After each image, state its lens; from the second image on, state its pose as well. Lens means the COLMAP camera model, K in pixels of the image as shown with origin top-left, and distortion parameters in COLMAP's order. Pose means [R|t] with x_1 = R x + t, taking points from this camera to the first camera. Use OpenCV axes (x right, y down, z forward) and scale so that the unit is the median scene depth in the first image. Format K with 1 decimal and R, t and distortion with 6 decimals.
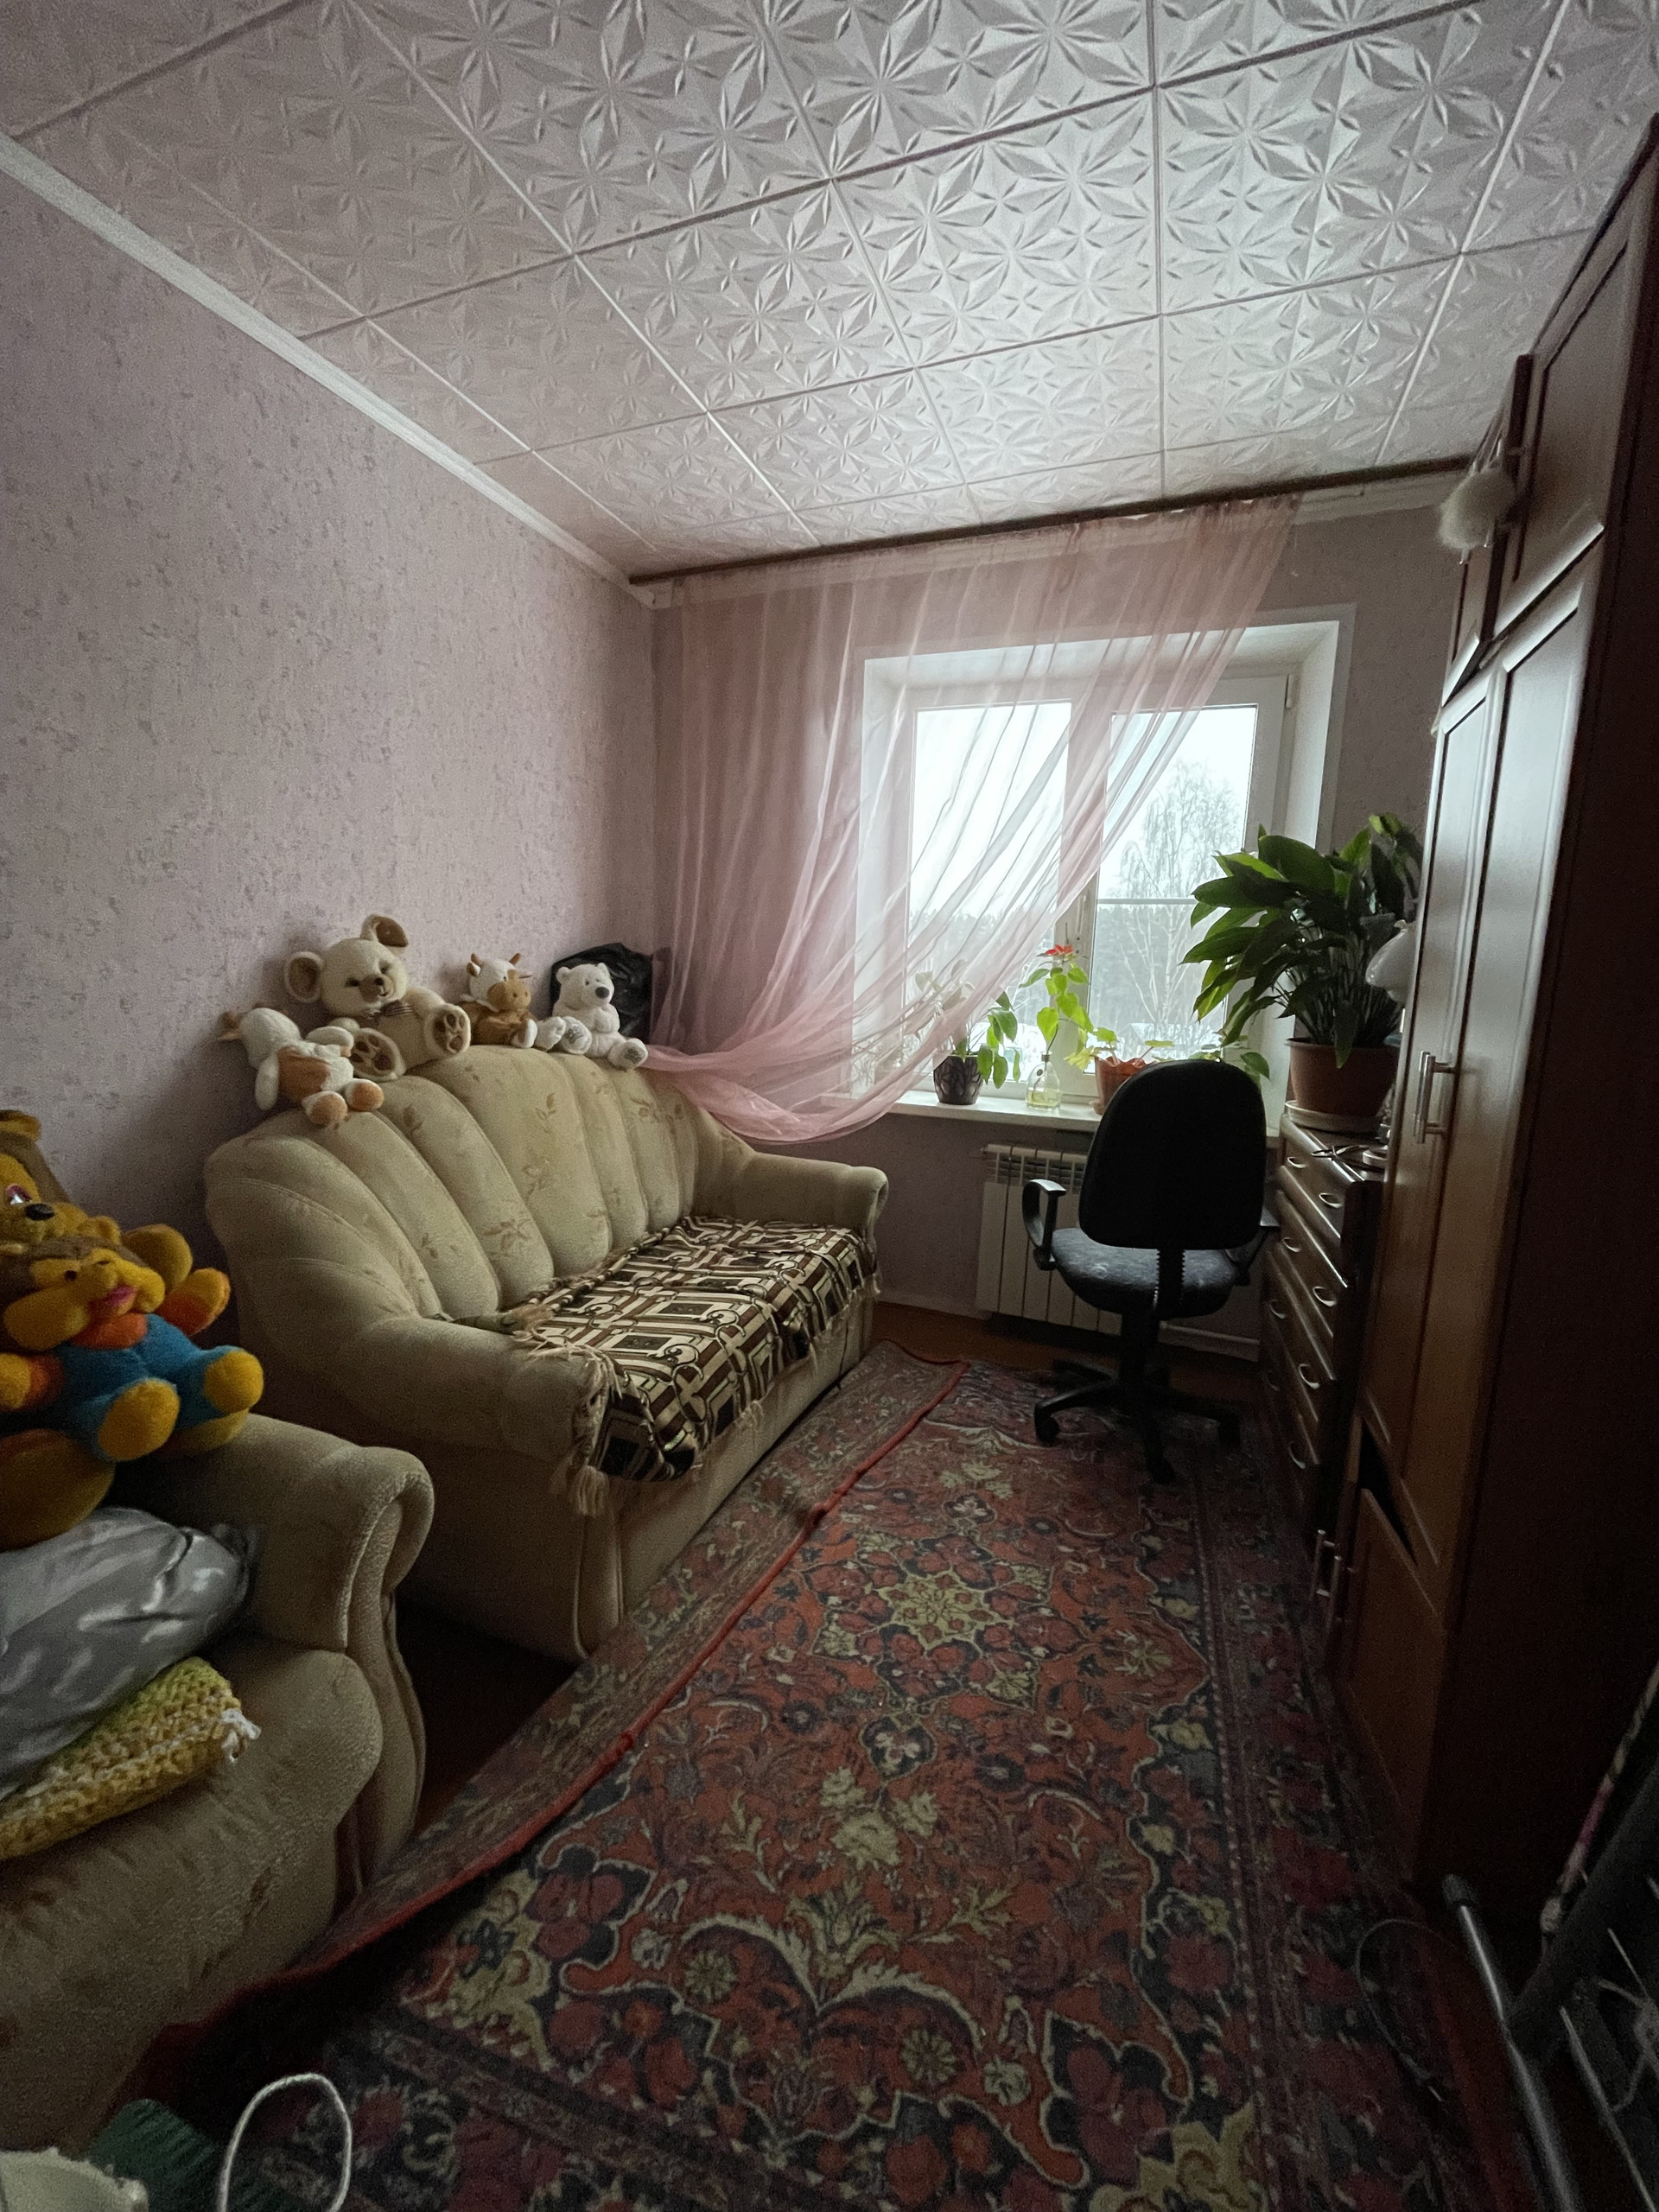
lens RADIAL K [[871.8, 0, 831.3], [0, 871.8, 1115.6], [0, 0, 1]] dist [-0.005276, 0.000859]
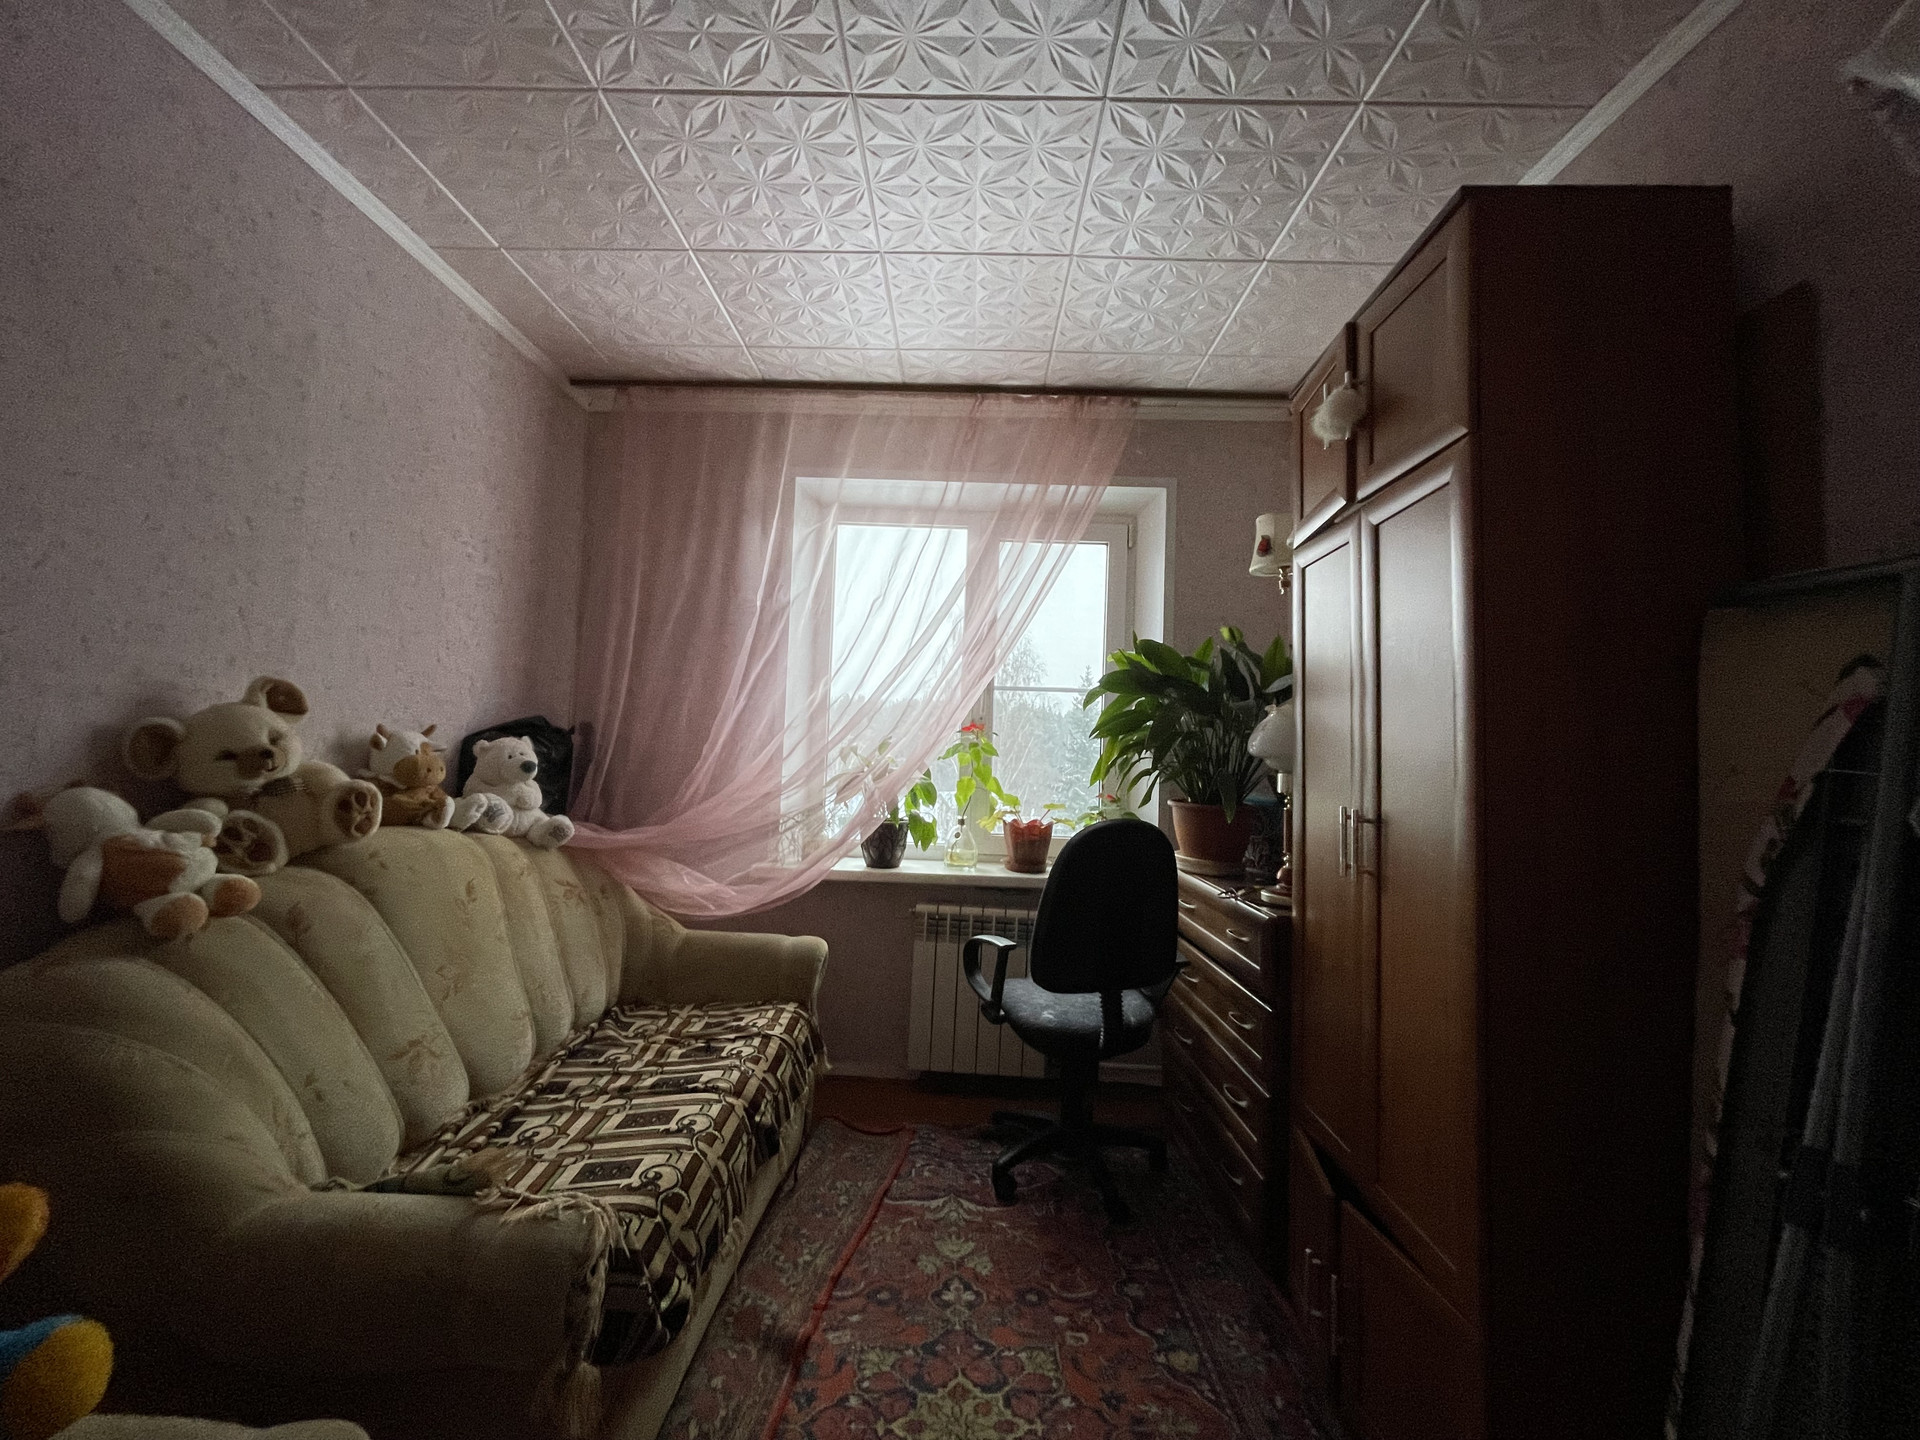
lens RADIAL K [[768.3, 0, 960.0], [0, 768.3, 720.0], [0, 0, 1]] dist [-0.005719, 0.000660]
pose [[0.942808, 0.013387, 0.333066, -0.132446], [0.053838, 0.979959, -0.191787, -0.009156], [-0.328959, 0.198750, 0.923193, 0.094082]]
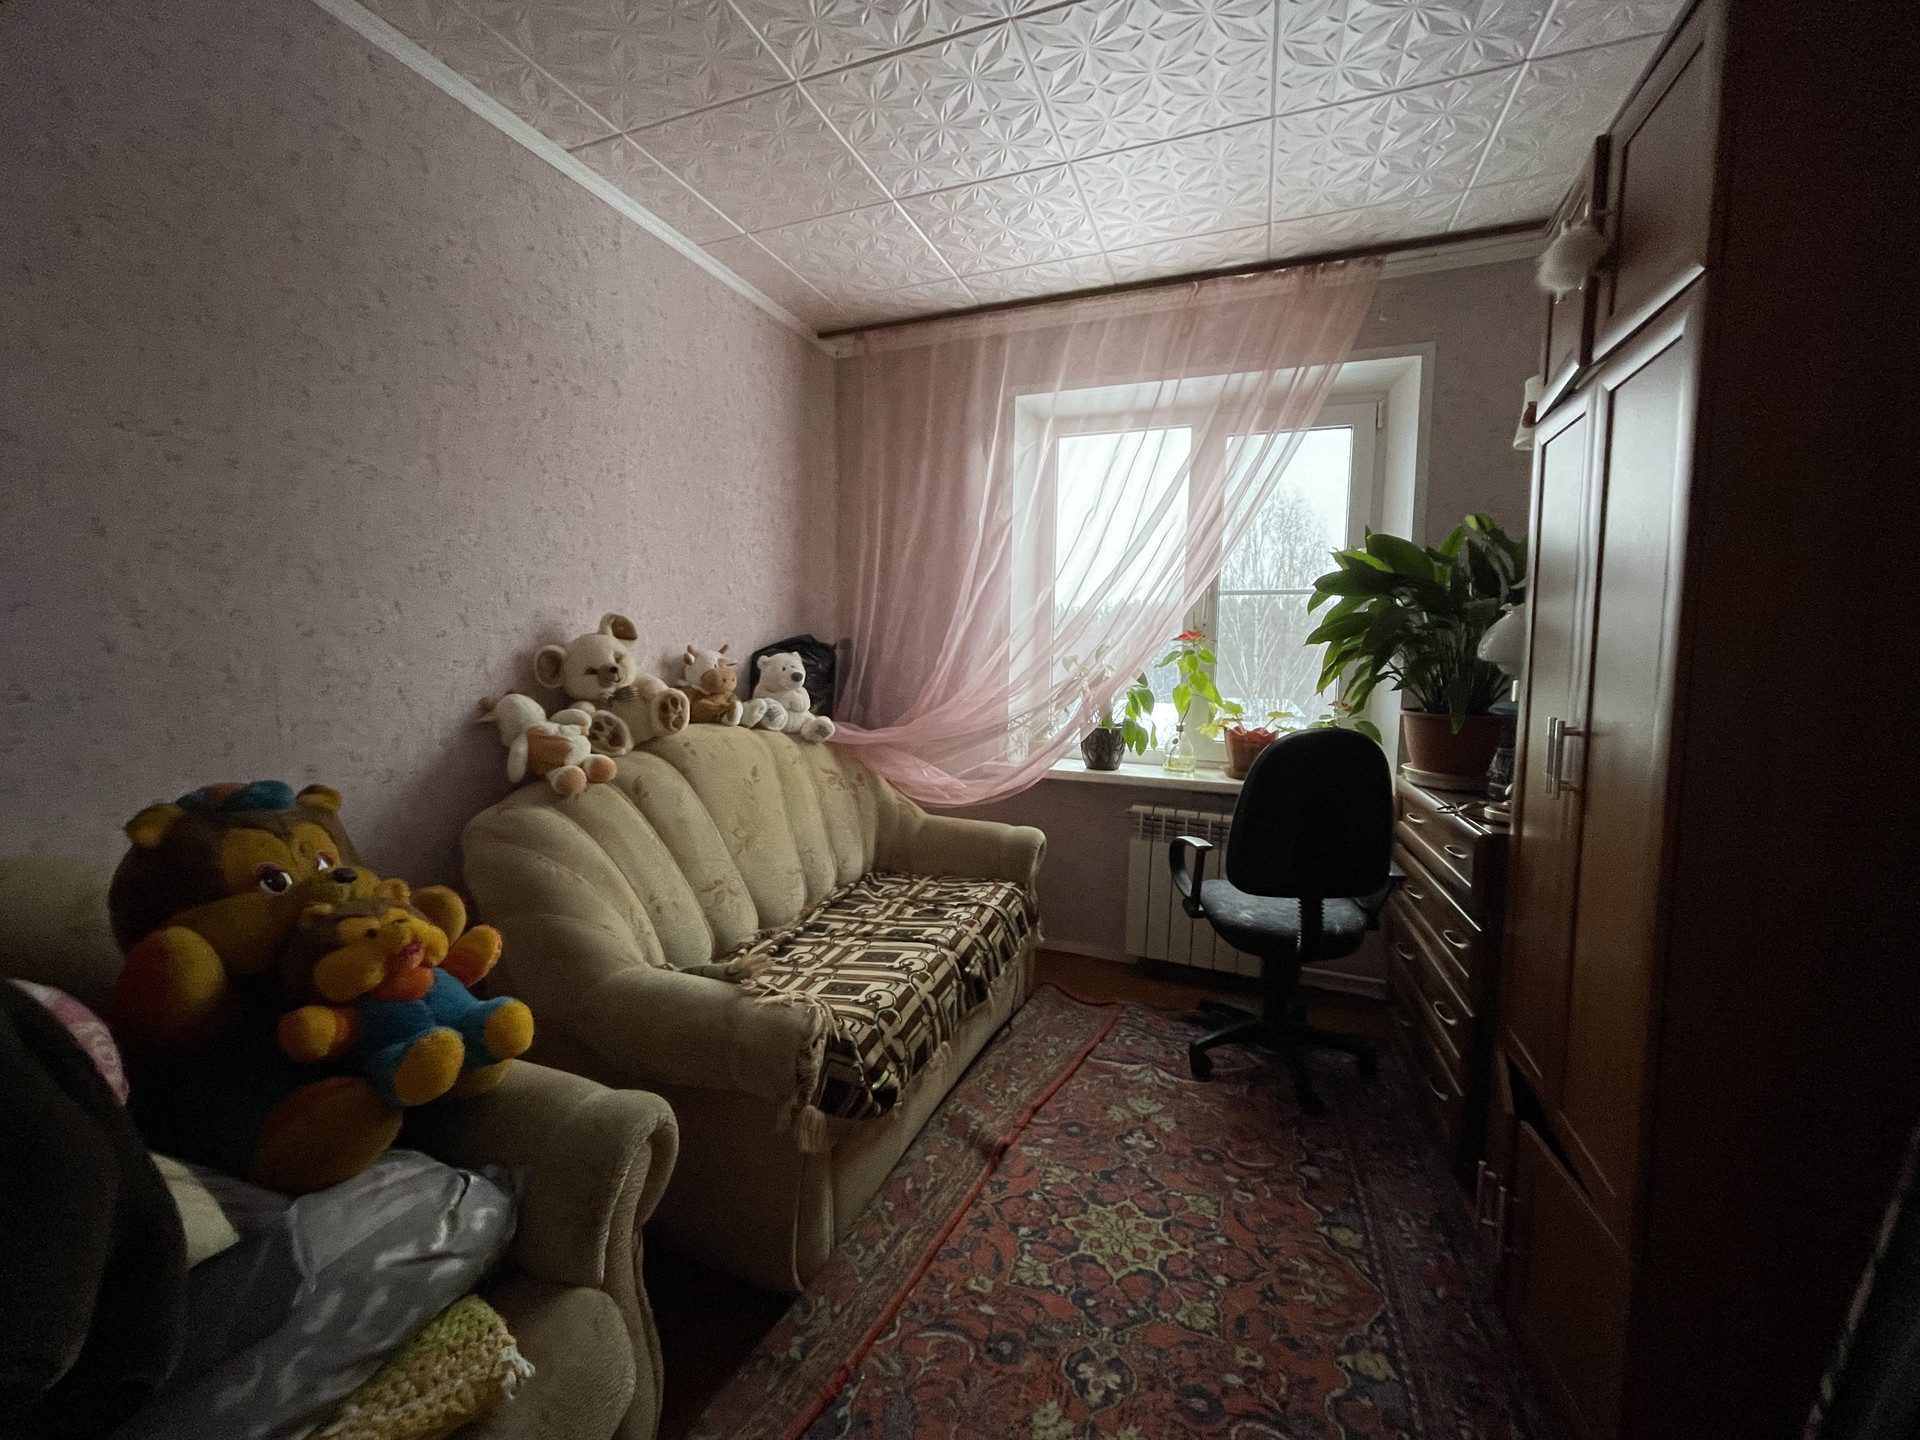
lens RADIAL K [[759.6, 0, 957.6], [0, 759.6, 719.3], [0, 0, 1]] dist [-0.012827, 0.005627]
pose [[0.999822, -0.014017, -0.012609, -0.050121], [0.012930, 0.996503, -0.082550, -0.000003], [0.013722, 0.082372, 0.996507, 0.009642]]
